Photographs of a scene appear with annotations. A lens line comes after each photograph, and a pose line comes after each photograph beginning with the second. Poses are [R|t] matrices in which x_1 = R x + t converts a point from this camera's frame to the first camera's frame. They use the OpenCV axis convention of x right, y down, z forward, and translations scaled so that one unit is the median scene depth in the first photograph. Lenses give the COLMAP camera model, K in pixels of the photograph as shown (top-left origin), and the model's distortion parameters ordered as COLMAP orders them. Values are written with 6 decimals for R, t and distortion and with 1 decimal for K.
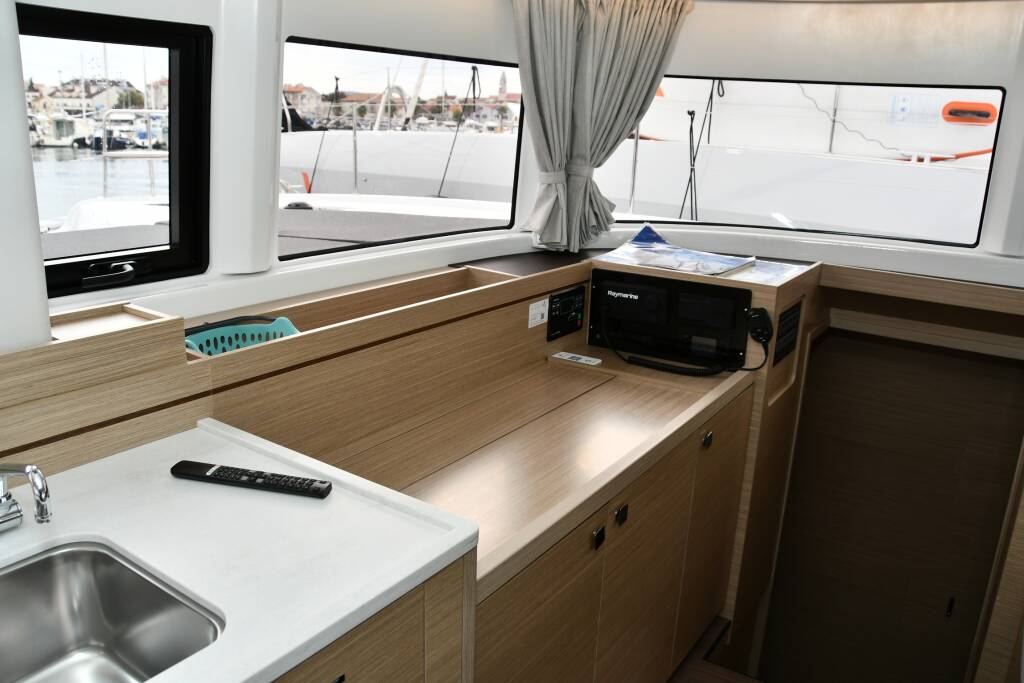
lens RADIAL K [[778.1, 0, 508.4], [0, 778.1, 339.5], [0, 0, 1]] dist [-0.159769, 0.090360]
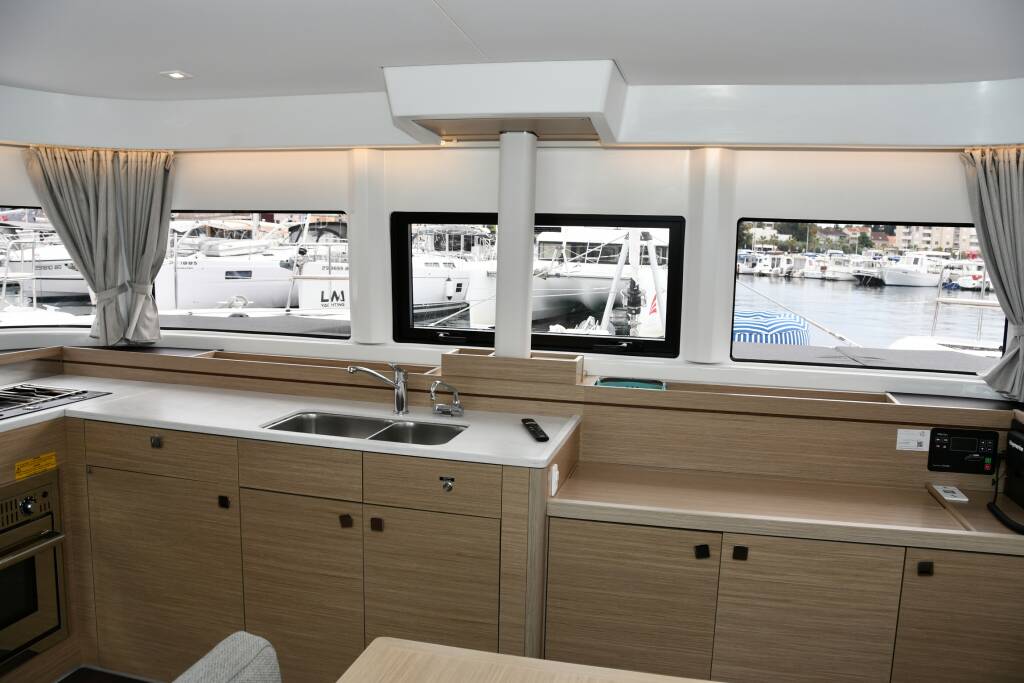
lens RADIAL K [[778.1, 0, 508.4], [0, 778.1, 339.5], [0, 0, 1]] dist [-0.159769, 0.090360]
pose [[0.343349, 0.082004, -0.935621, 0.347555], [-0.262905, 0.964748, -0.011922, -0.002844], [0.901661, 0.250073, 0.352804, 0.018310]]
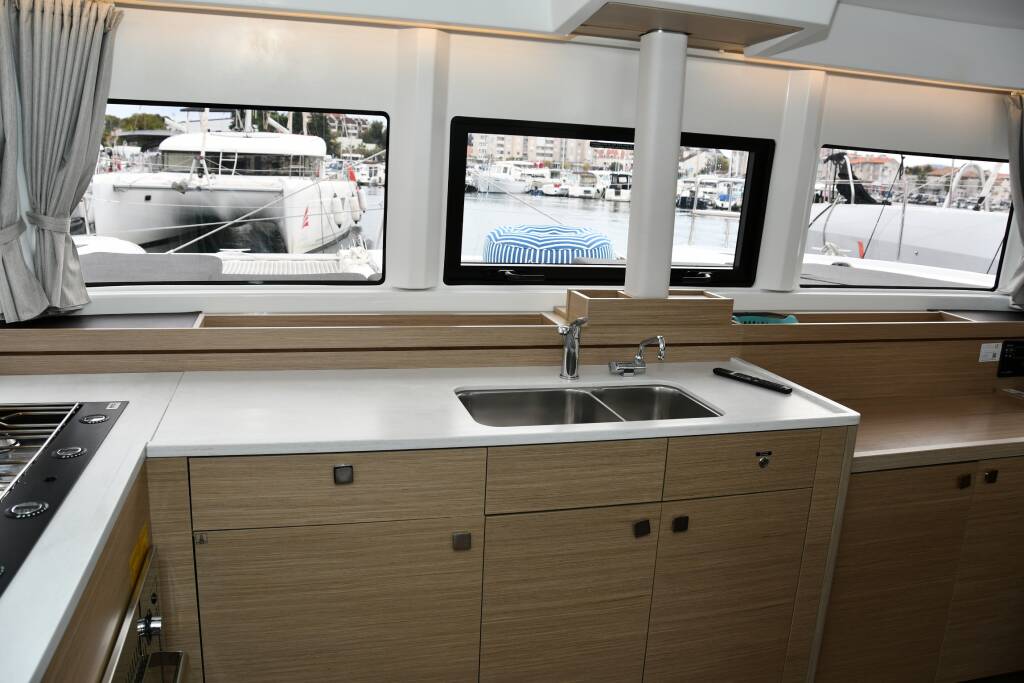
lens RADIAL K [[778.1, 0, 508.4], [0, 778.1, 339.5], [0, 0, 1]] dist [-0.159769, 0.090360]
pose [[0.757553, 0.136421, -0.638359, 0.087291], [-0.190359, 0.981582, -0.016134, 0.048581], [0.624401, 0.133740, 0.769570, -0.185704]]
